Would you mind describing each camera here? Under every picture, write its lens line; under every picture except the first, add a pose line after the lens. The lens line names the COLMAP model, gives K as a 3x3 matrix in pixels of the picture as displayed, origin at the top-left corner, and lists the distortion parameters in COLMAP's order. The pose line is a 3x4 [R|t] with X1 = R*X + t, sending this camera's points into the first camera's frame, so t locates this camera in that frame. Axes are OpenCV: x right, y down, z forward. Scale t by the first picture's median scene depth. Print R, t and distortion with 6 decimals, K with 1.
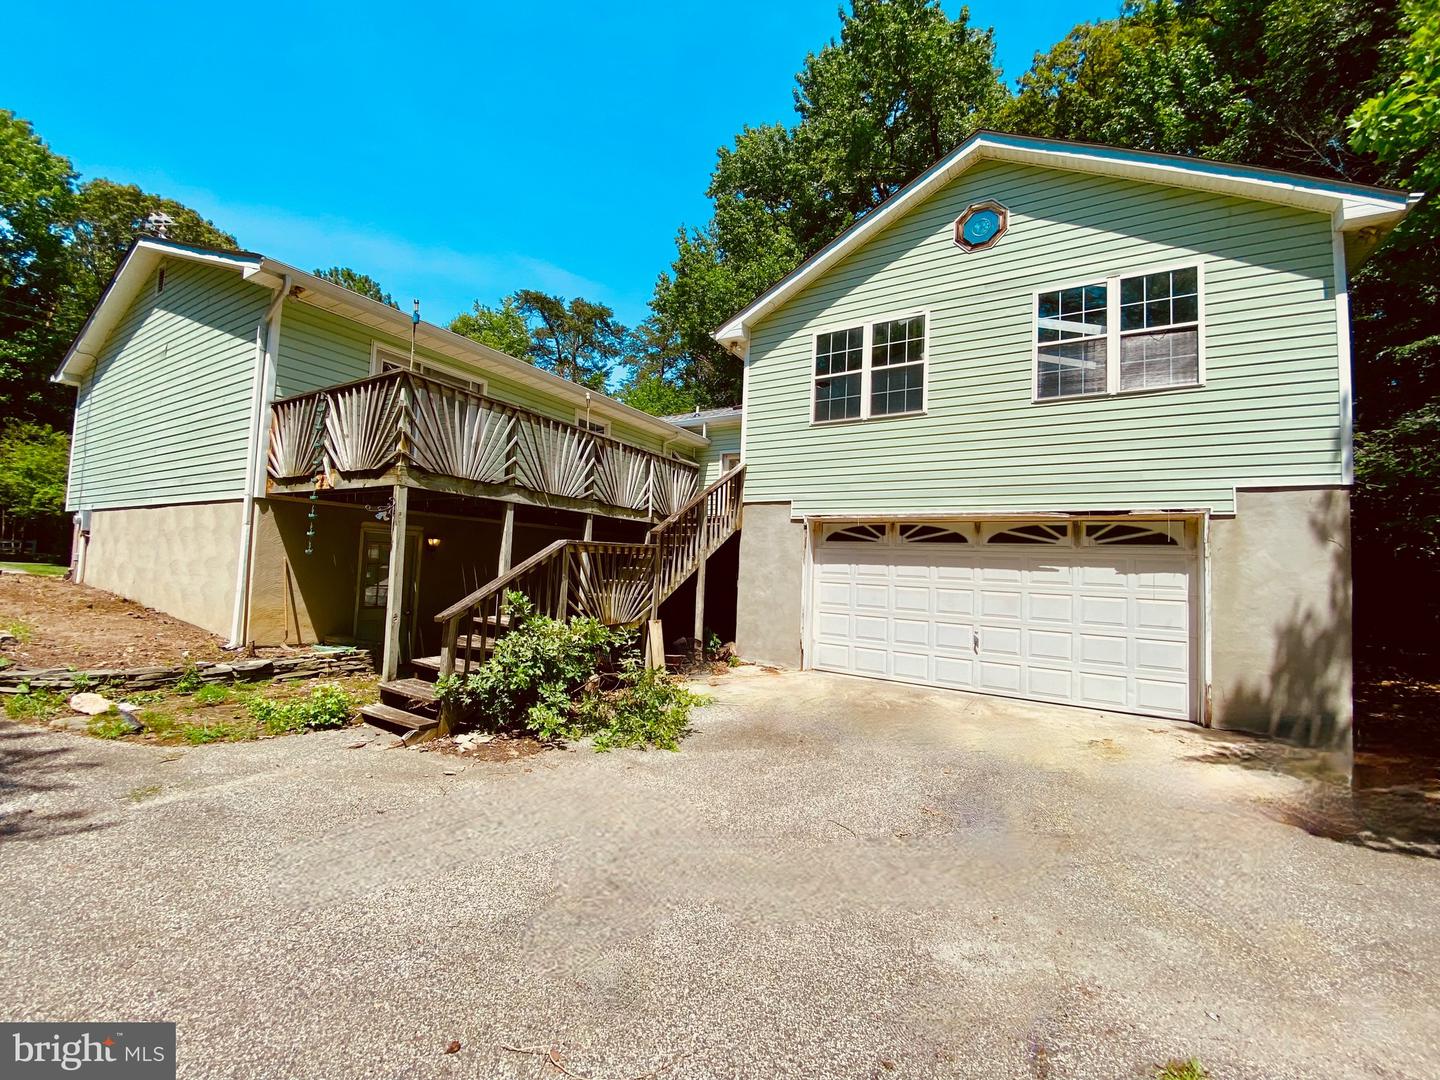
lens RADIAL K [[571.7, 0, 657.0], [0, 571.7, 525.4], [0, 0, 1]] dist [-0.001560, -0.004946]
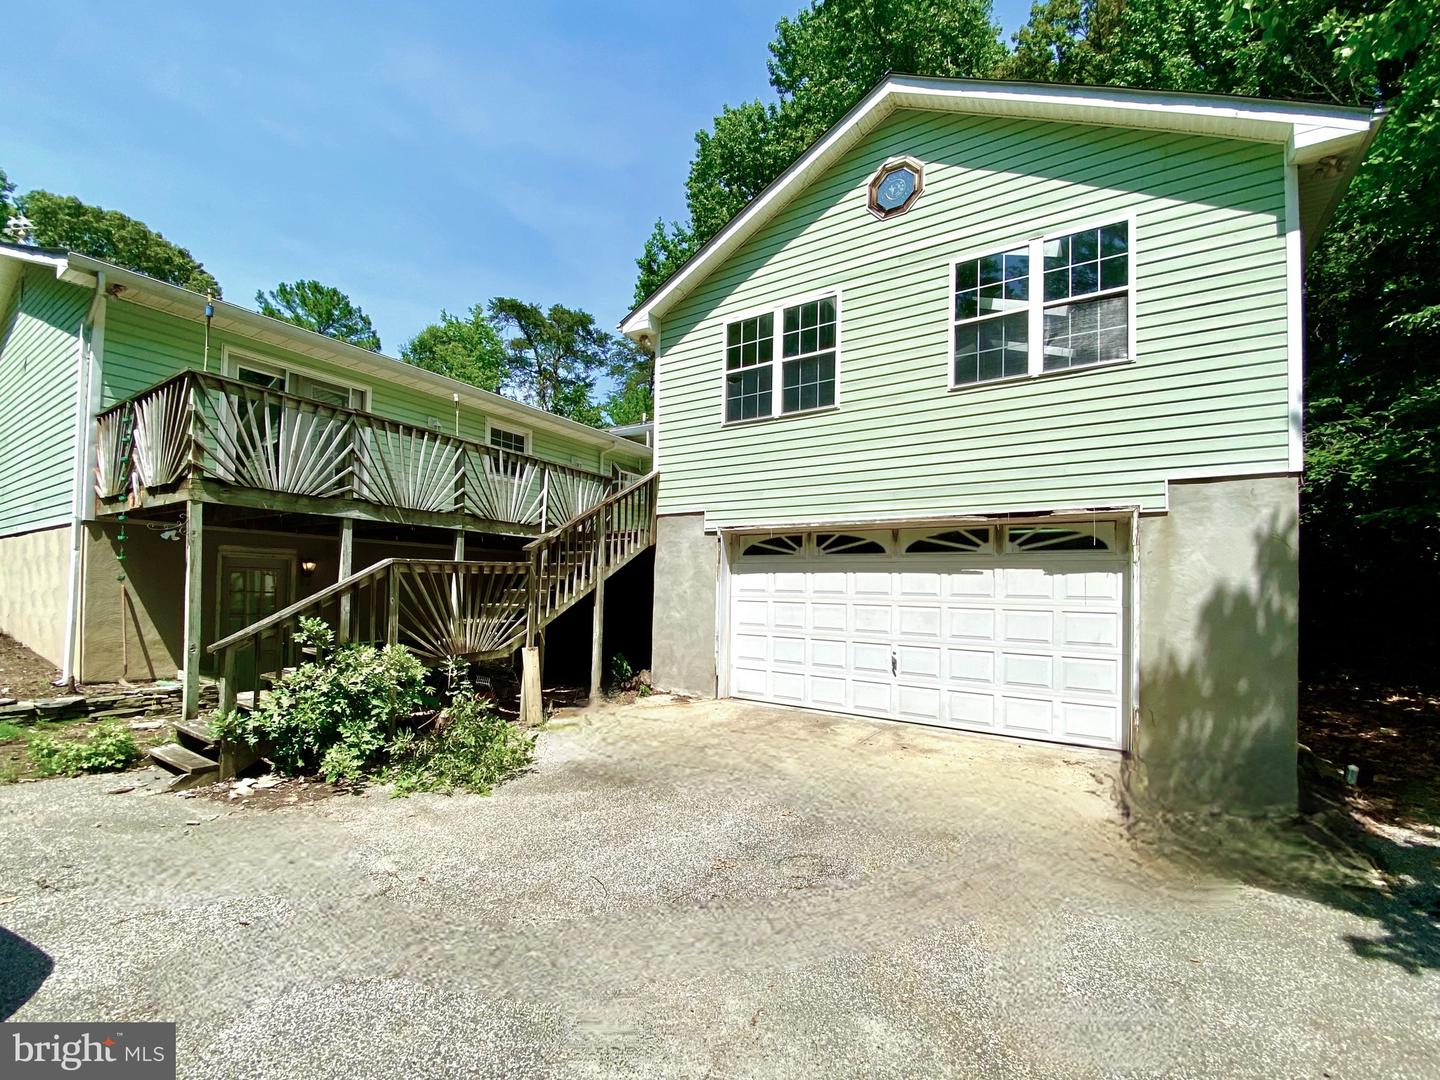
lens RADIAL K [[592.6, 0, 692.0], [0, 592.6, 566.2], [0, 0, 1]] dist [-0.003209, -0.002078]
pose [[0.999437, -0.021751, -0.025549, 0.277016], [0.022483, 0.999334, 0.028732, 0.018409], [0.024907, -0.029291, 0.999261, 0.077445]]
